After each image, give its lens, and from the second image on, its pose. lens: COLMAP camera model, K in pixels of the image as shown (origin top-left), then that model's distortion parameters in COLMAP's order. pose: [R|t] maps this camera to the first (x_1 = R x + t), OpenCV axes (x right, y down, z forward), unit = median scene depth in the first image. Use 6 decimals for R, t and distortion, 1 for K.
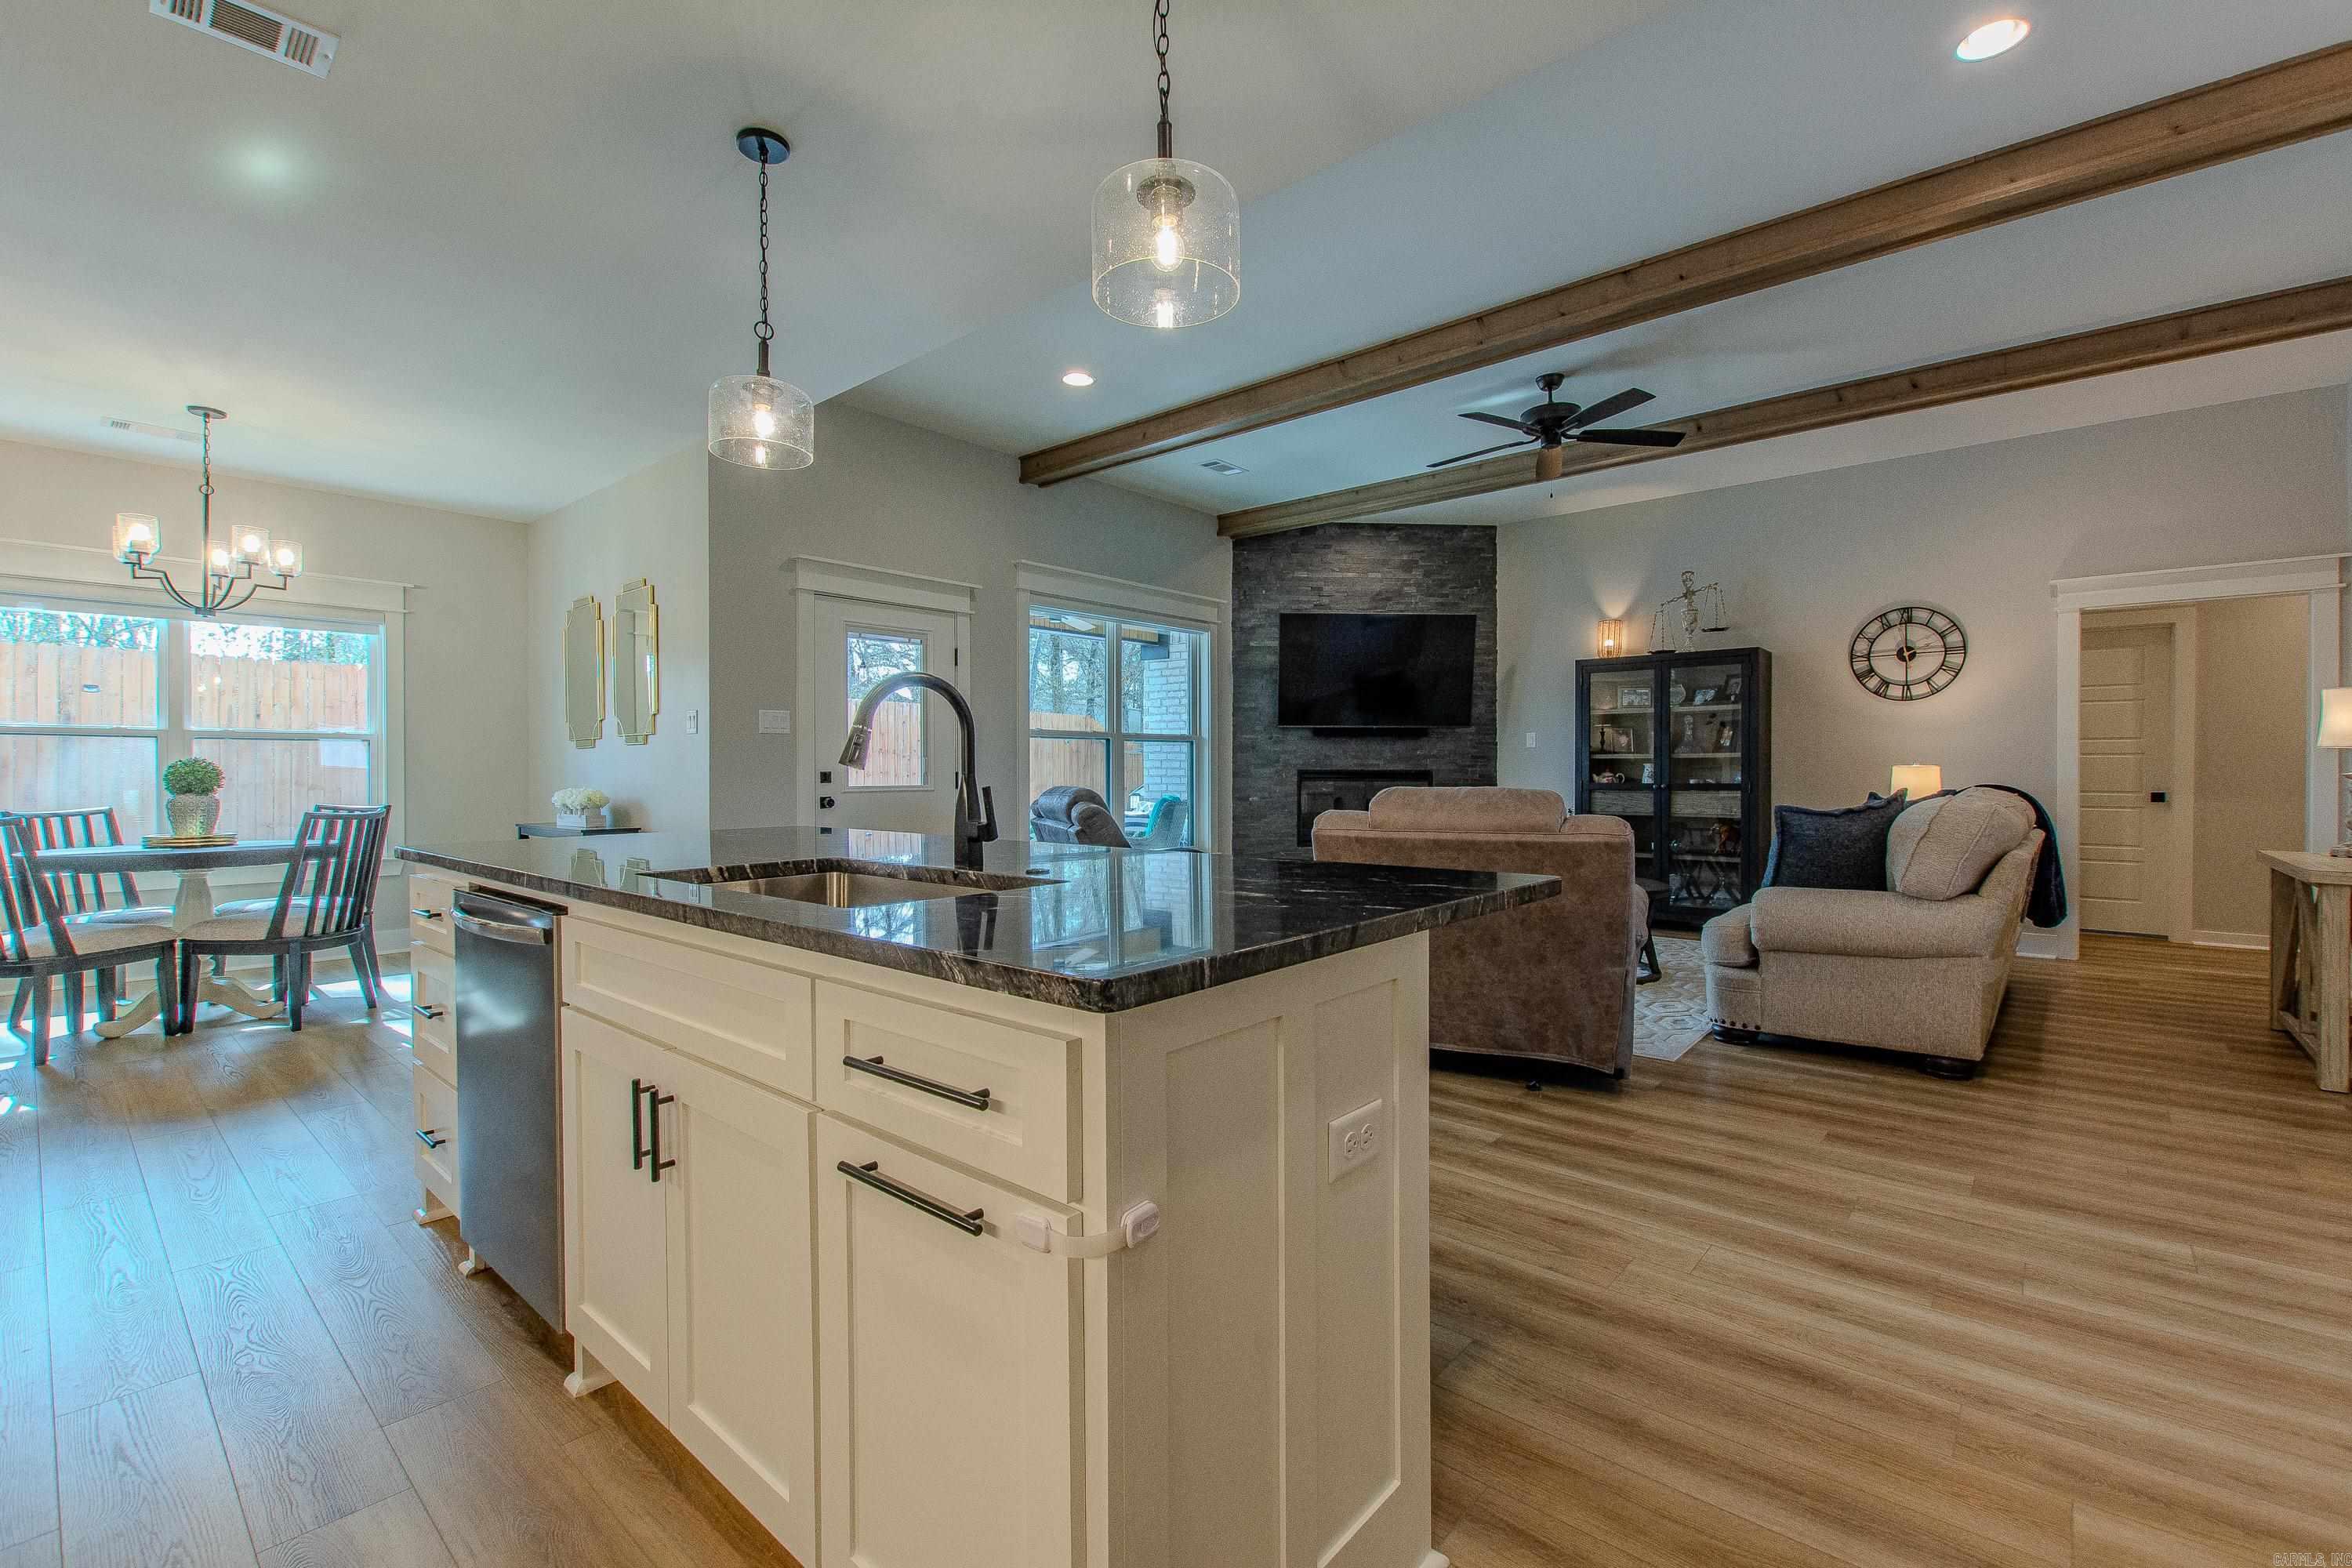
lens RADIAL K [[1014.9, 0, 1186.5], [0, 1014.9, 777.3], [0, 0, 1]] dist [0.007253, -0.003268]
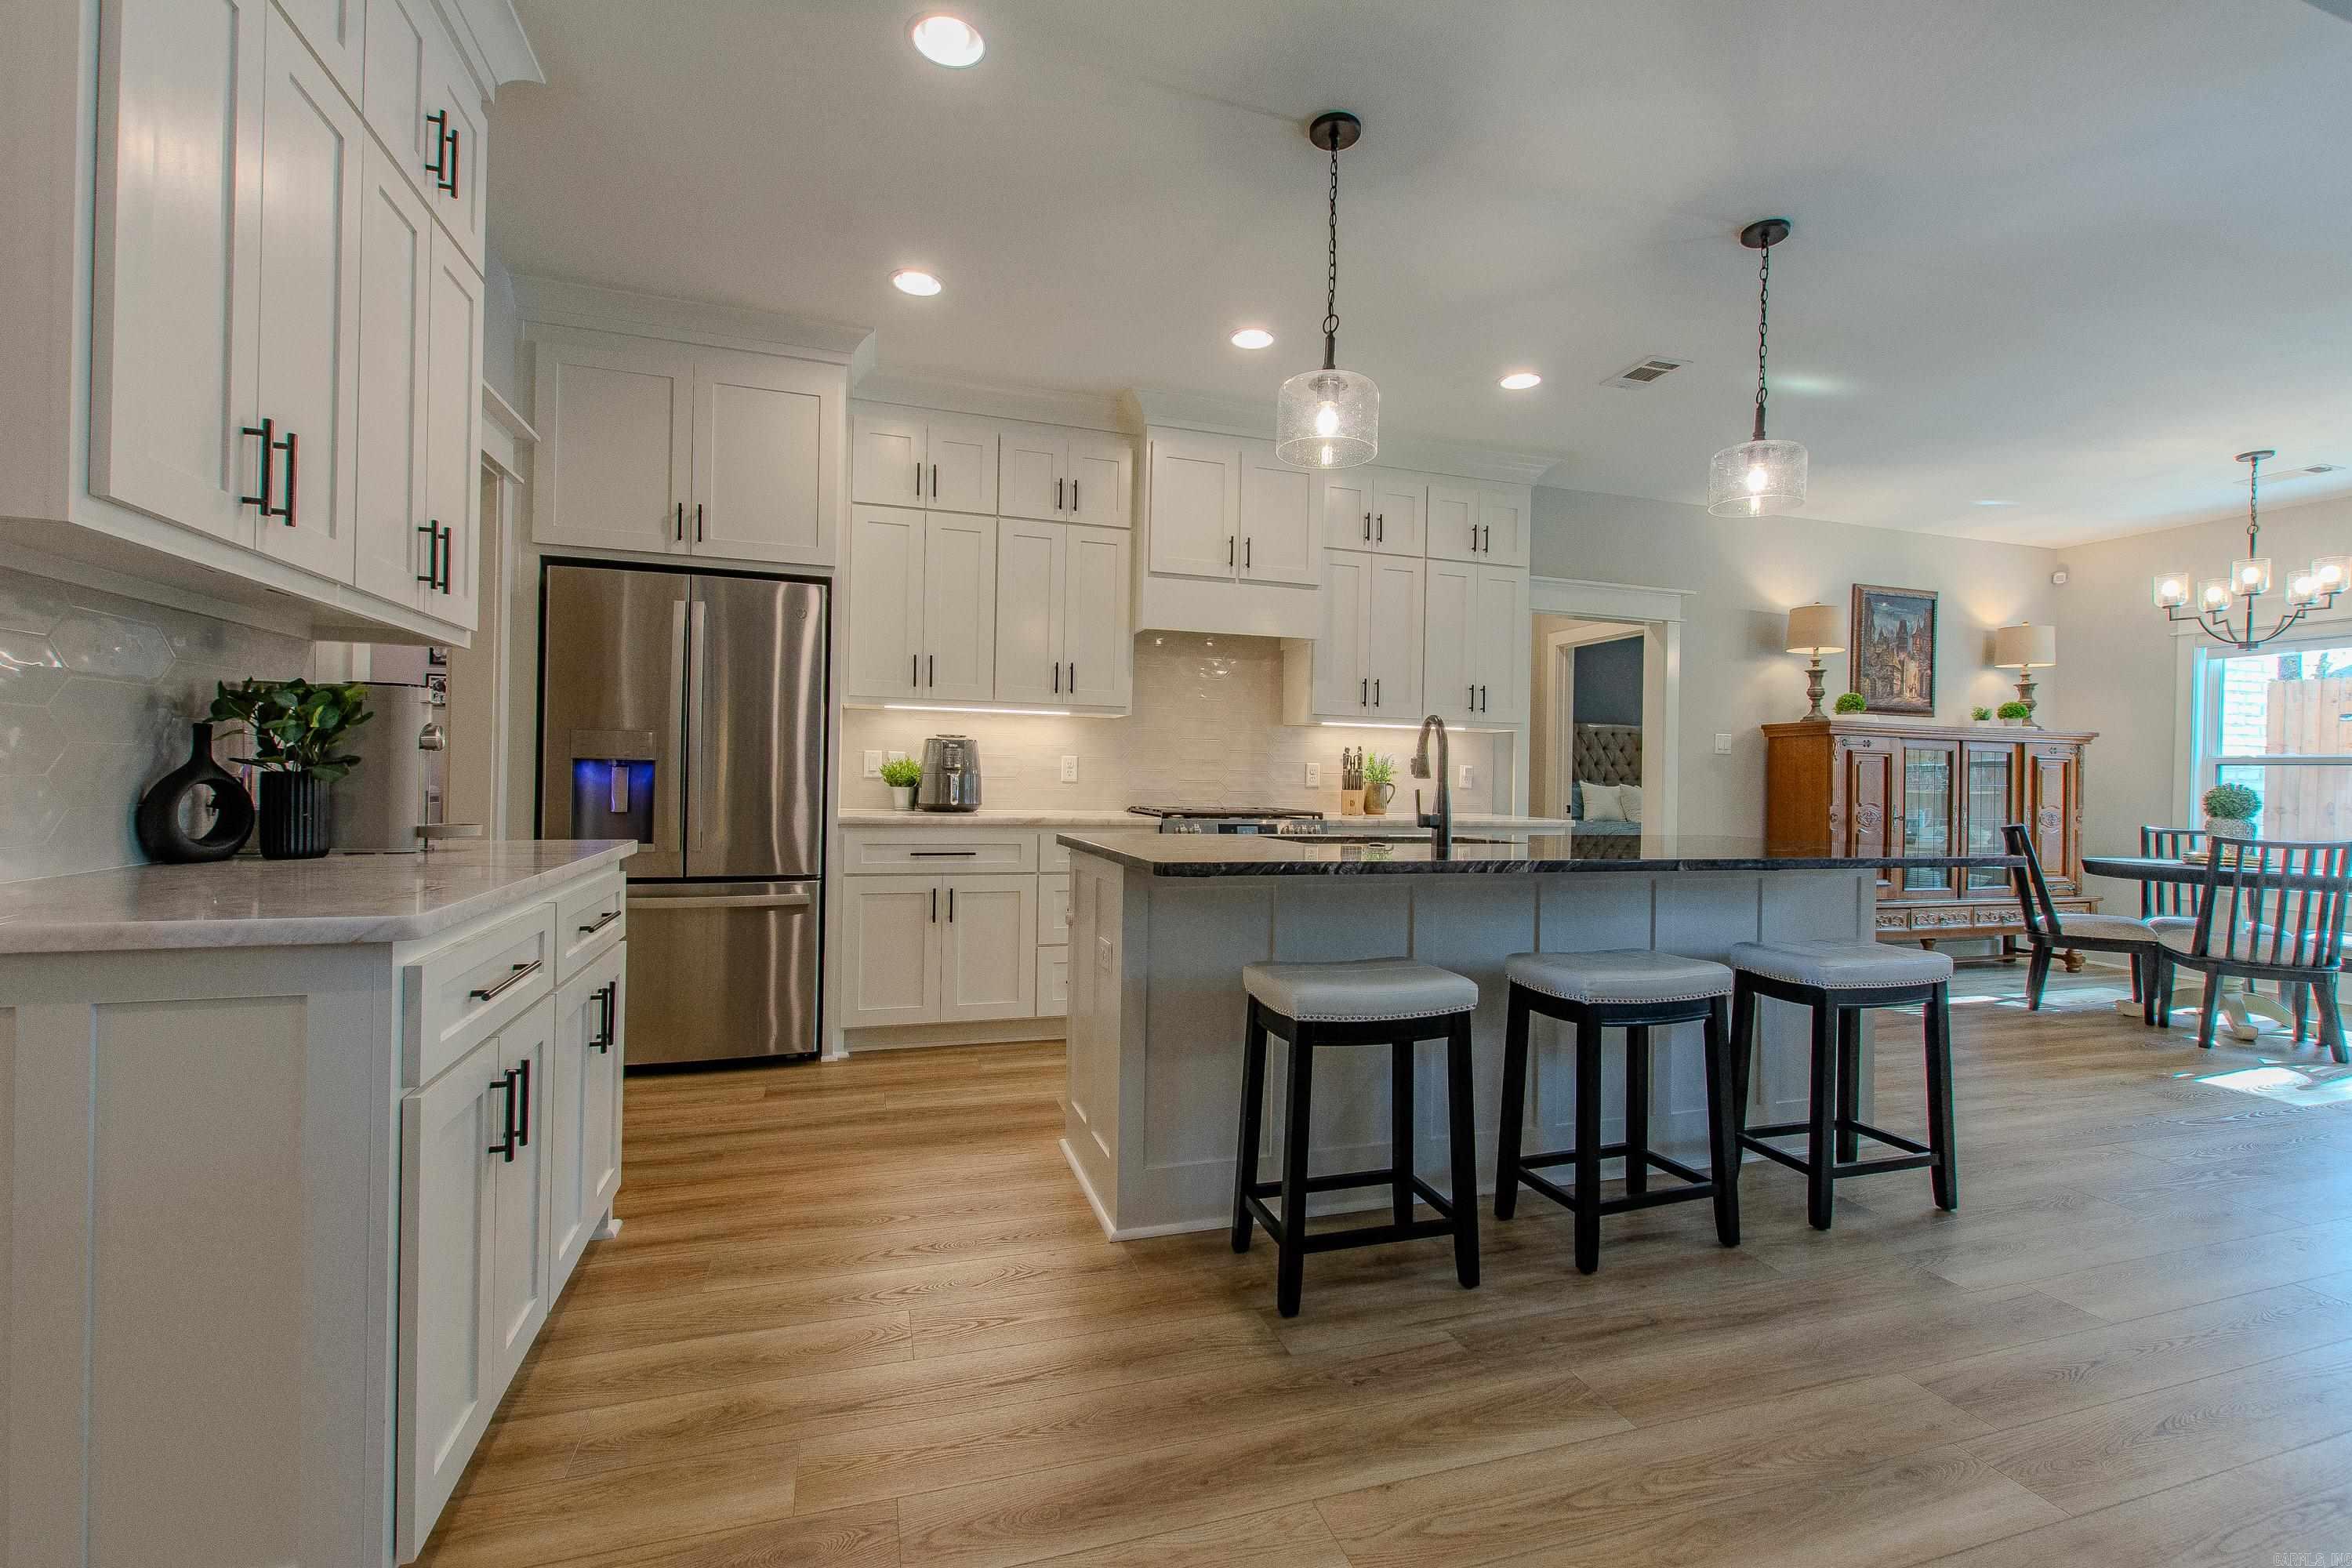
lens RADIAL K [[1014.9, 0, 1186.5], [0, 1014.9, 777.3], [0, 0, 1]] dist [0.007253, -0.003268]
pose [[-0.513379, -0.008799, -0.858117, 0.485490], [-0.024957, 0.999678, 0.004680, -0.003235], [0.857799, 0.023818, -0.513433, 0.576744]]
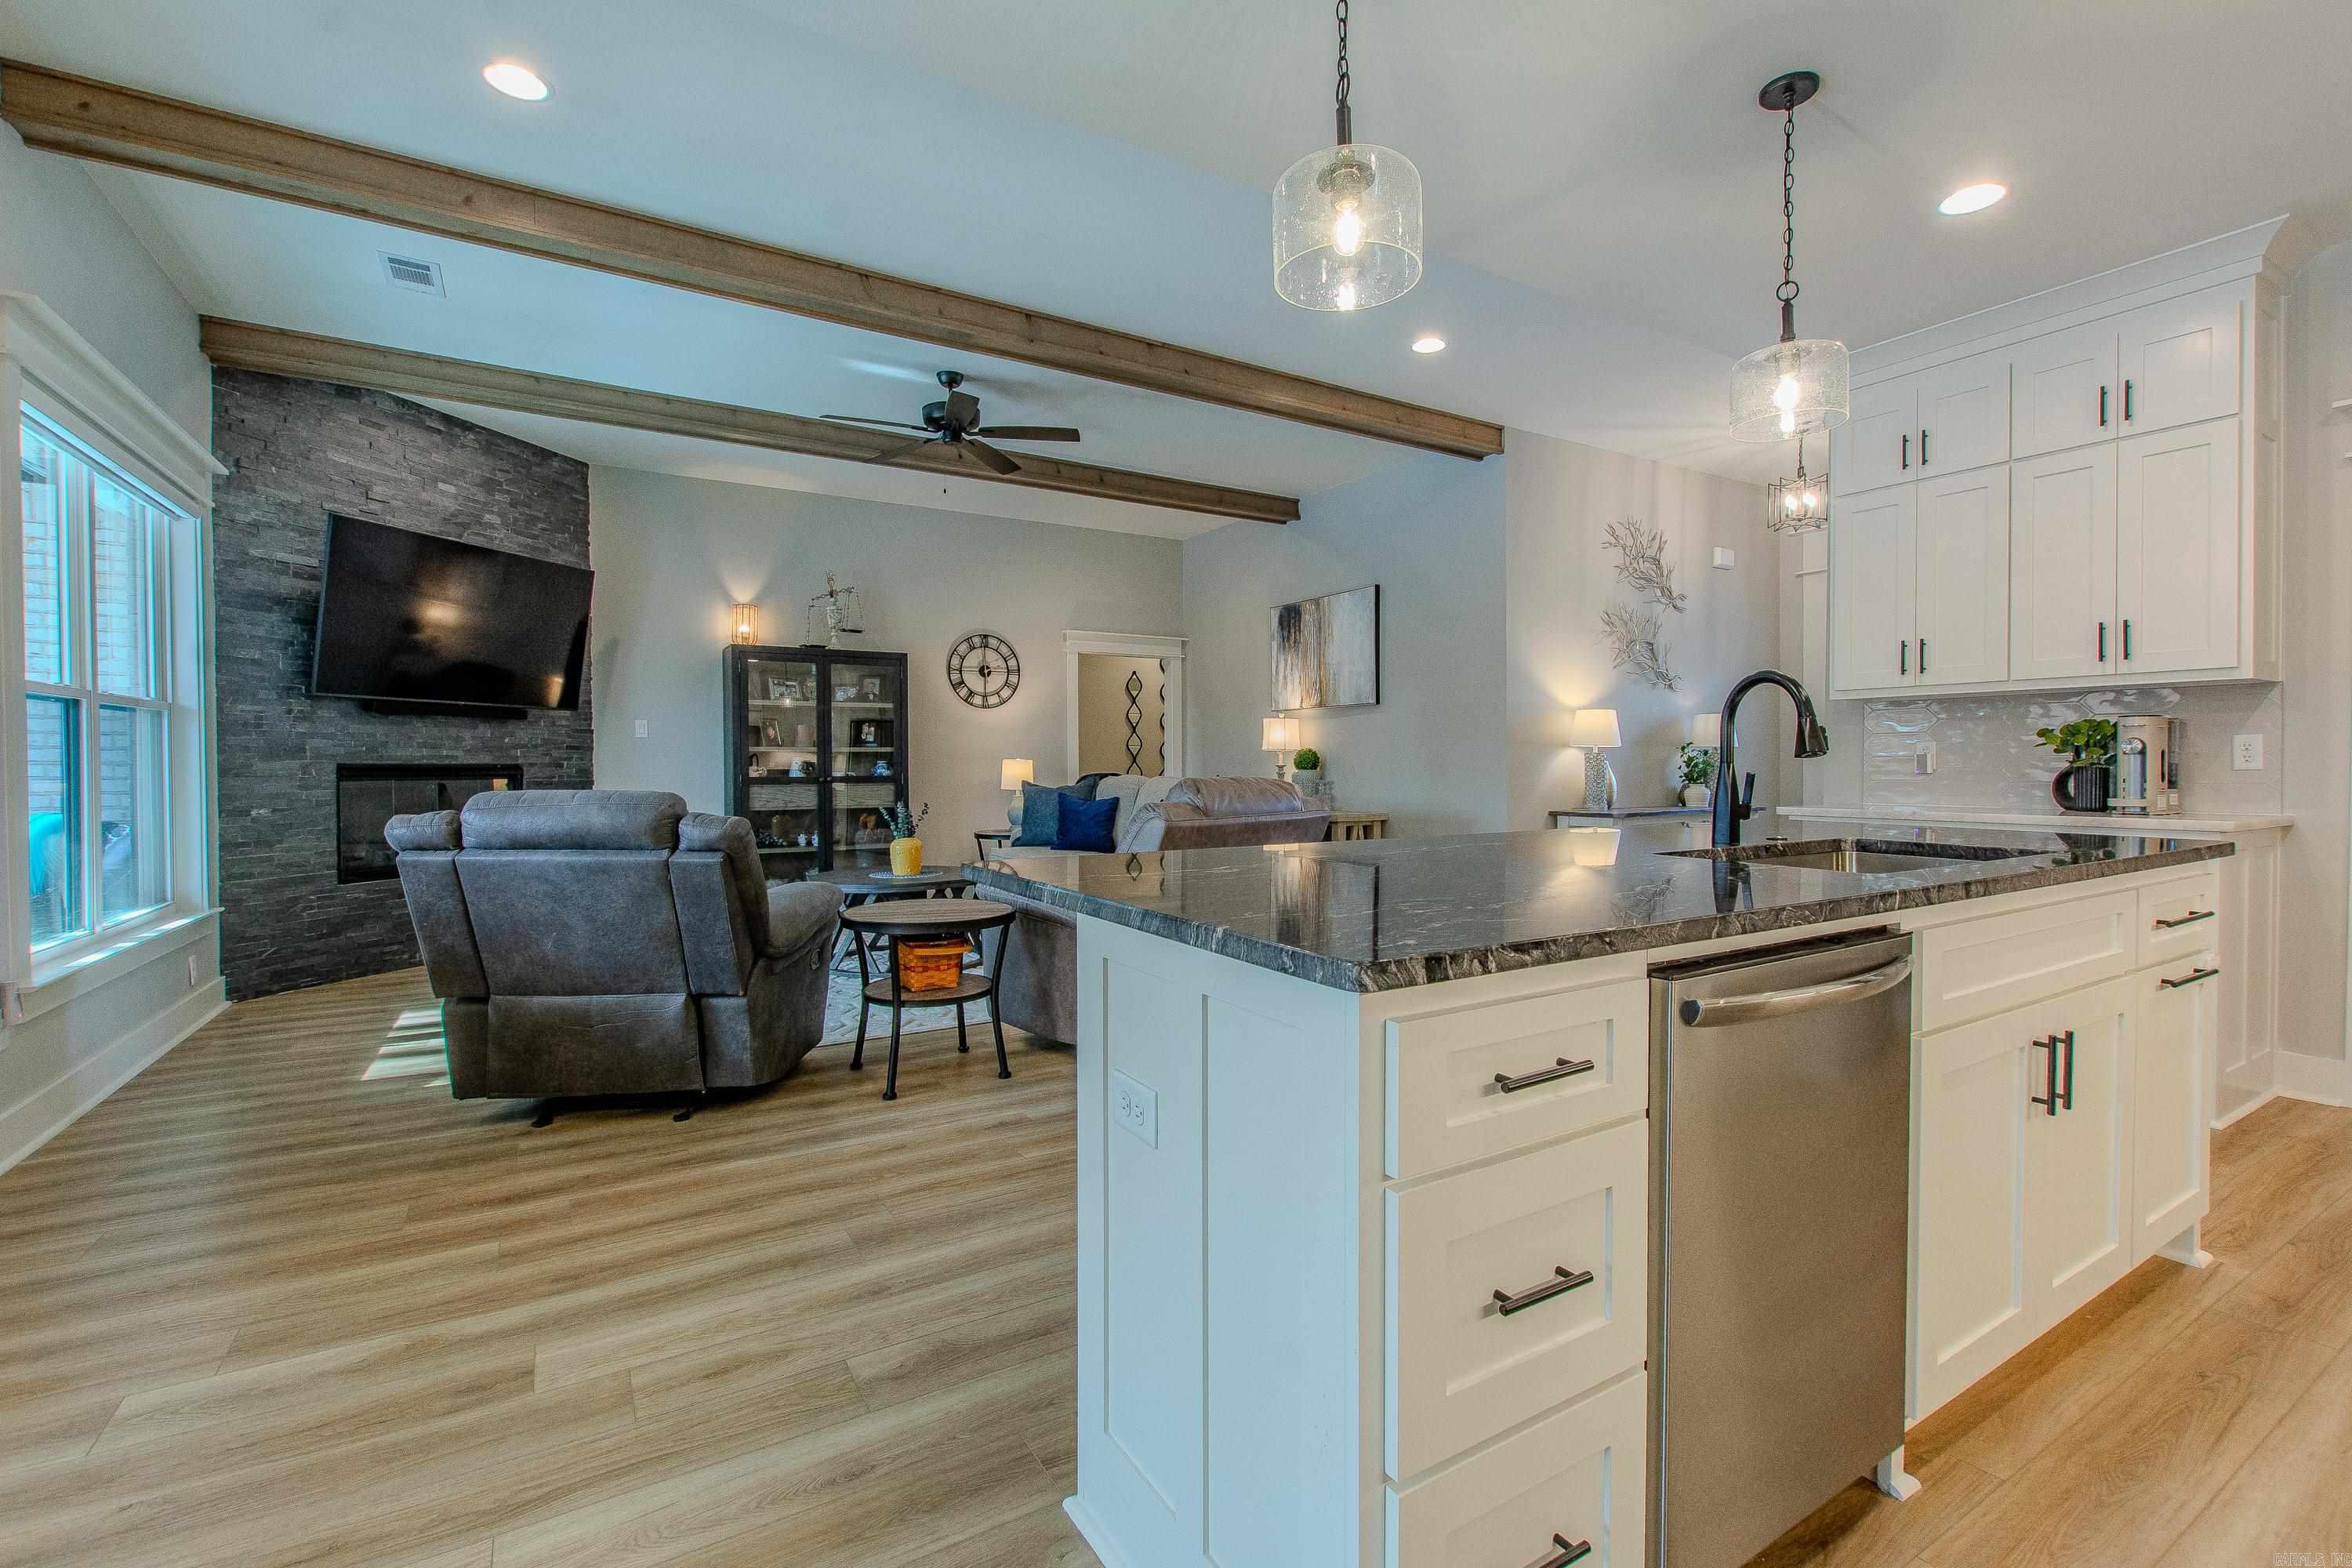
lens RADIAL K [[1038.0, 0, 1199.3], [0, 1038.0, 777.0], [0, 0, 1]] dist [0.002440, 0.000263]
pose [[0.291335, -0.012925, 0.956534, -0.604530], [0.009116, 0.999901, 0.010735, -0.001866], [-0.956578, 0.005592, 0.291424, 0.496937]]
